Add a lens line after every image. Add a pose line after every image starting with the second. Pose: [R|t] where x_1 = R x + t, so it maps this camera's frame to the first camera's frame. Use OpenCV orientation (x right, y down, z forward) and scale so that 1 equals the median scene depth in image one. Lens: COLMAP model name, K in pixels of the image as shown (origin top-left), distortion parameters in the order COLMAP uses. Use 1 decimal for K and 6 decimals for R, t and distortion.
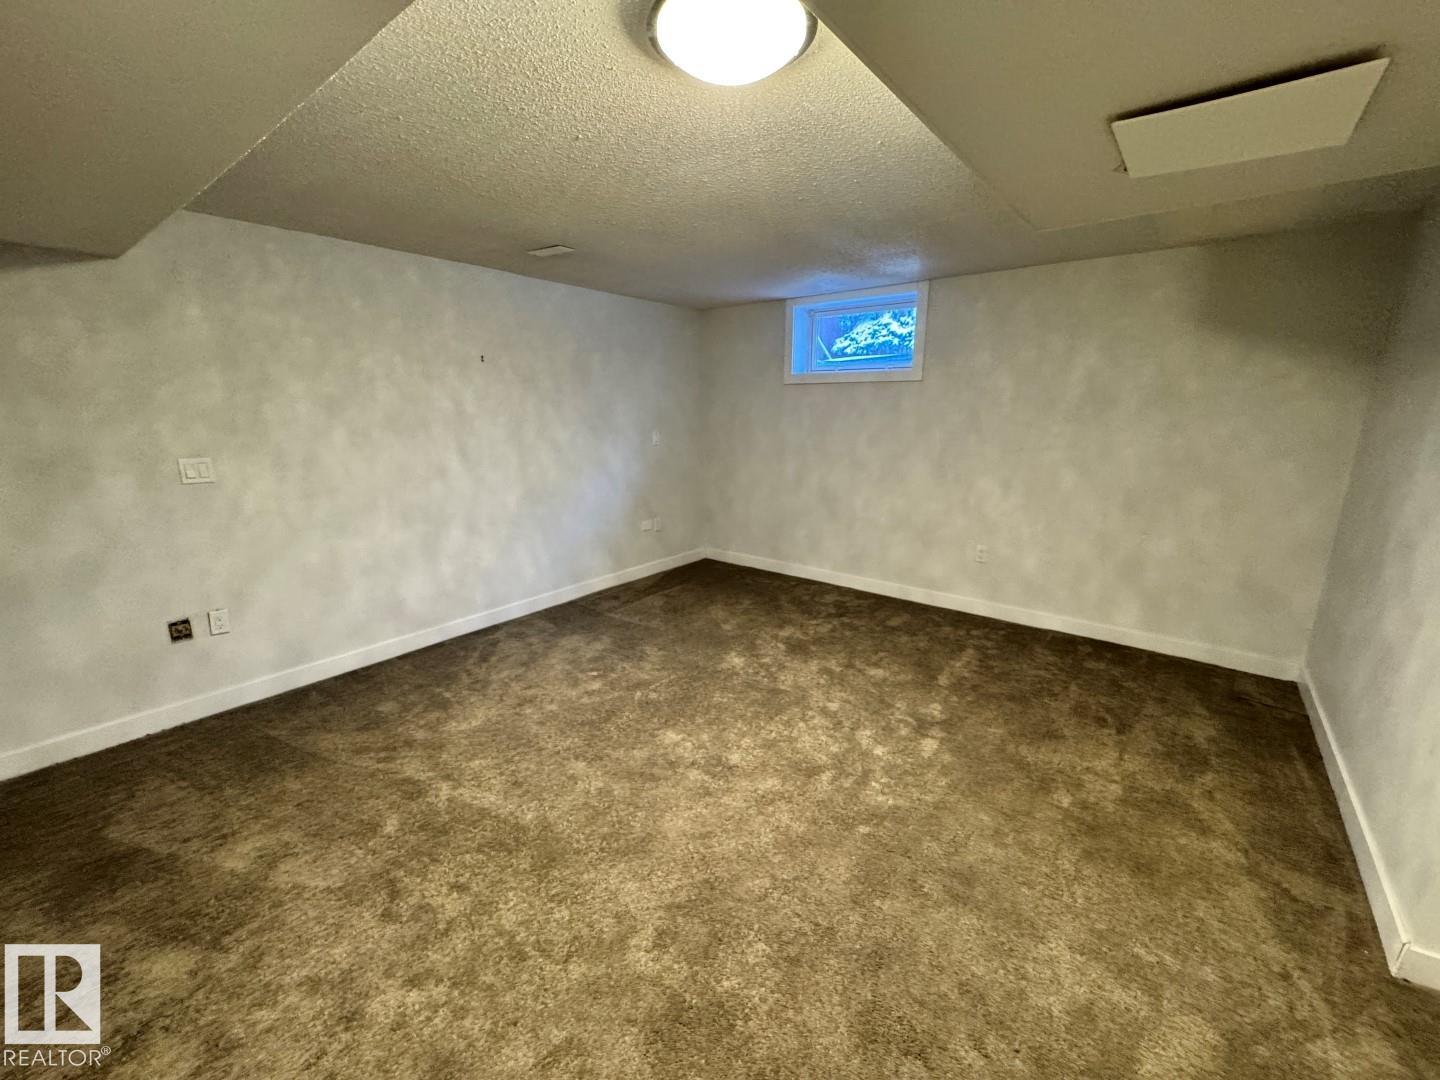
lens RADIAL K [[573.4, 0, 721.6], [0, 573.4, 535.9], [0, 0, 1]] dist [-0.000504, -0.000471]
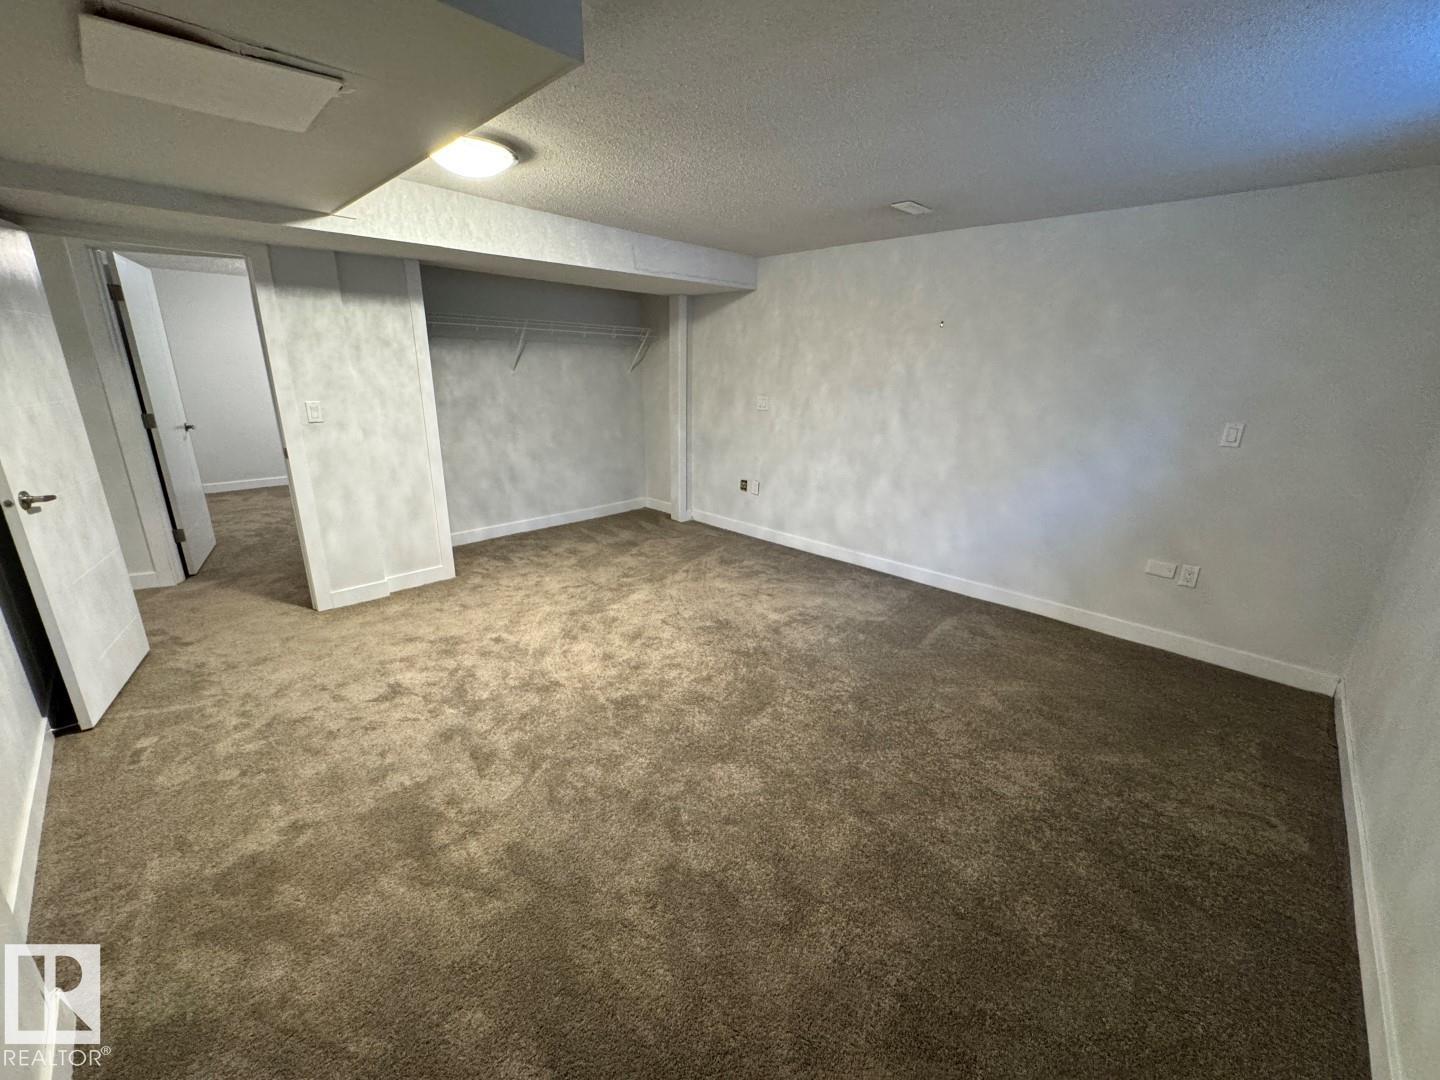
lens RADIAL K [[573.4, 0, 720.5], [0, 573.4, 540.2], [0, 0, 1]] dist [-0.000504, -0.000471]
pose [[-0.089572, 0.290452, -0.952688, 0.874798], [-0.239672, 0.922139, 0.303673, -0.212443], [0.966713, 0.255533, -0.012985, 0.914528]]
